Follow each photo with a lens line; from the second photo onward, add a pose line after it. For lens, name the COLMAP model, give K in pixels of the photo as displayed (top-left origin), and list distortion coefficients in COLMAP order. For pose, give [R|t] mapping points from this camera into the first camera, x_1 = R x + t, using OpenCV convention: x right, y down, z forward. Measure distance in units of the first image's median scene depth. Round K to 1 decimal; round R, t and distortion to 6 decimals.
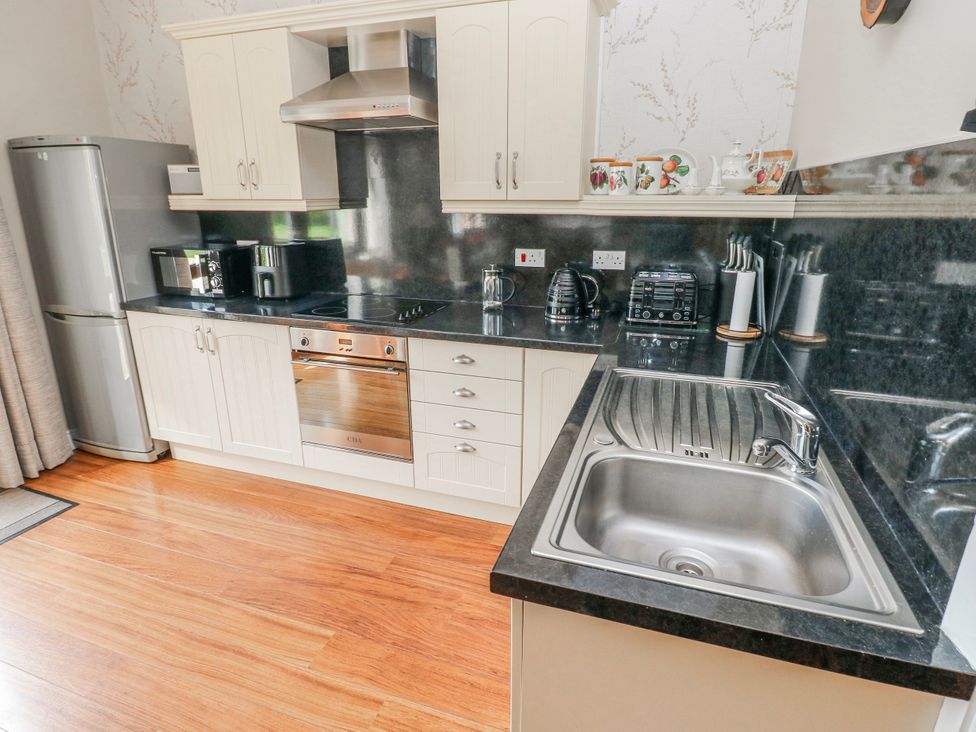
lens RADIAL K [[522.2, 0, 493.2], [0, 522.2, 351.8], [0, 0, 1]] dist [0.004058, -0.015108]
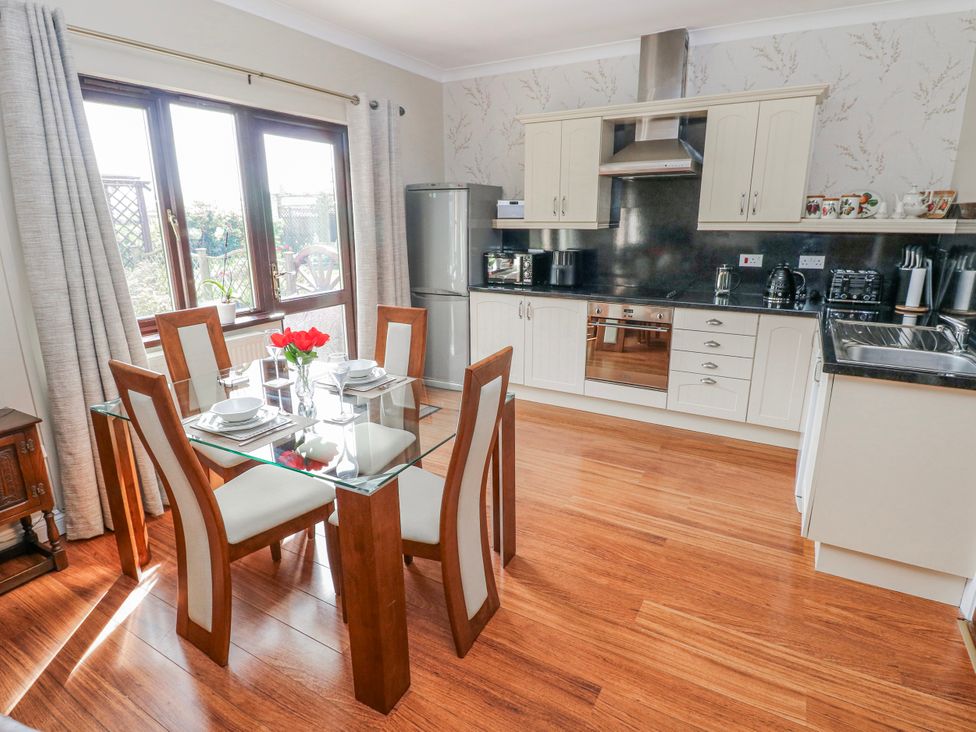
lens RADIAL K [[522.2, 0, 493.2], [0, 522.2, 351.8], [0, 0, 1]] dist [0.004058, -0.015108]
pose [[0.980350, 0.045318, -0.191991, -0.384365], [-0.052710, 0.998045, -0.033569, 0.183199], [0.190094, 0.043029, 0.980822, -0.636183]]
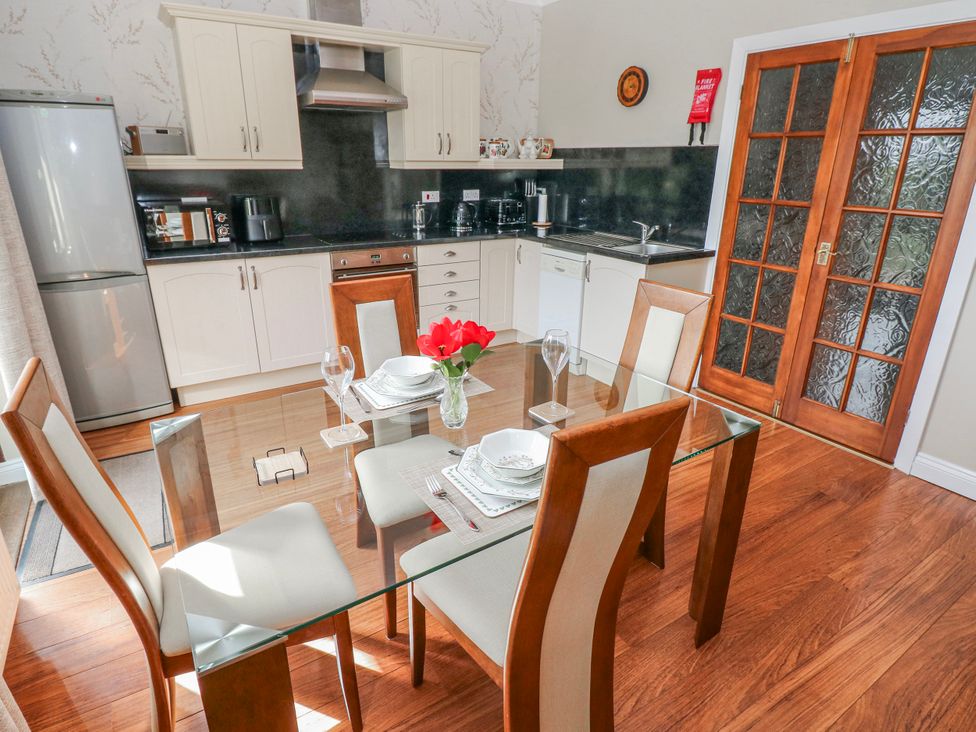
lens RADIAL K [[560.1, 0, 490.7], [0, 560.1, 353.8], [0, 0, 1]] dist [0.016665, -0.020660]
pose [[0.633539, -0.250508, 0.732034, -1.362205], [0.213786, 0.965977, 0.145544, 0.090565], [-0.743588, 0.064291, 0.665540, -0.318070]]
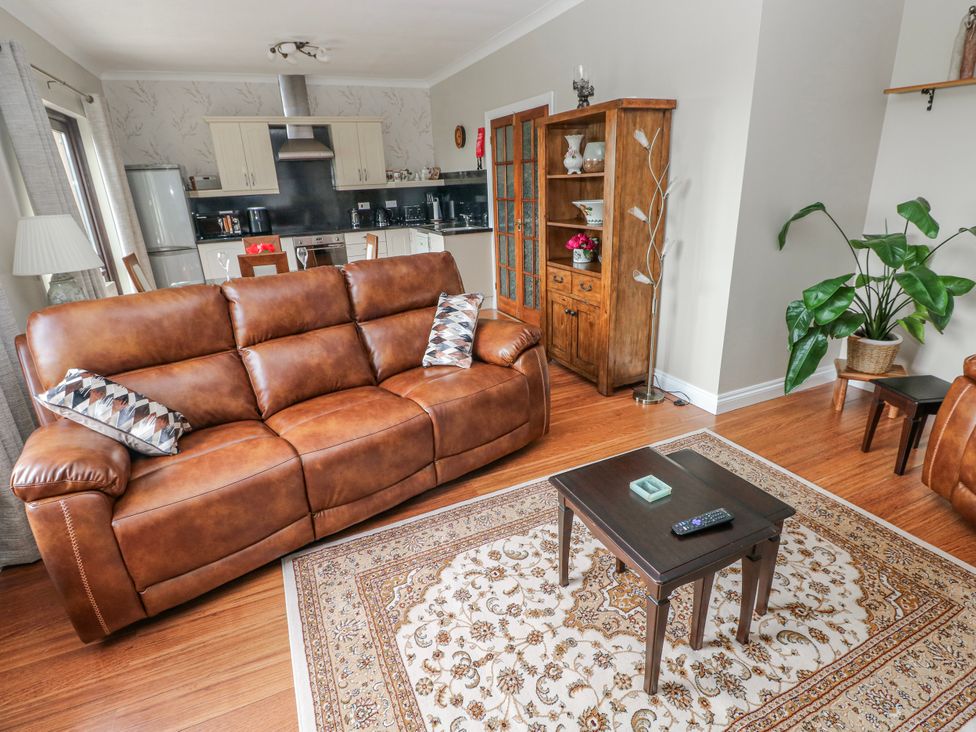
lens RADIAL K [[507.8, 0, 488.6], [0, 507.8, 359.3], [0, 0, 1]] dist [0.003549, -0.014549]
pose [[0.733827, -0.257626, 0.628591, -1.509703], [0.235168, 0.964428, 0.120730, 0.489467], [-0.637334, 0.059229, 0.768308, -1.626586]]
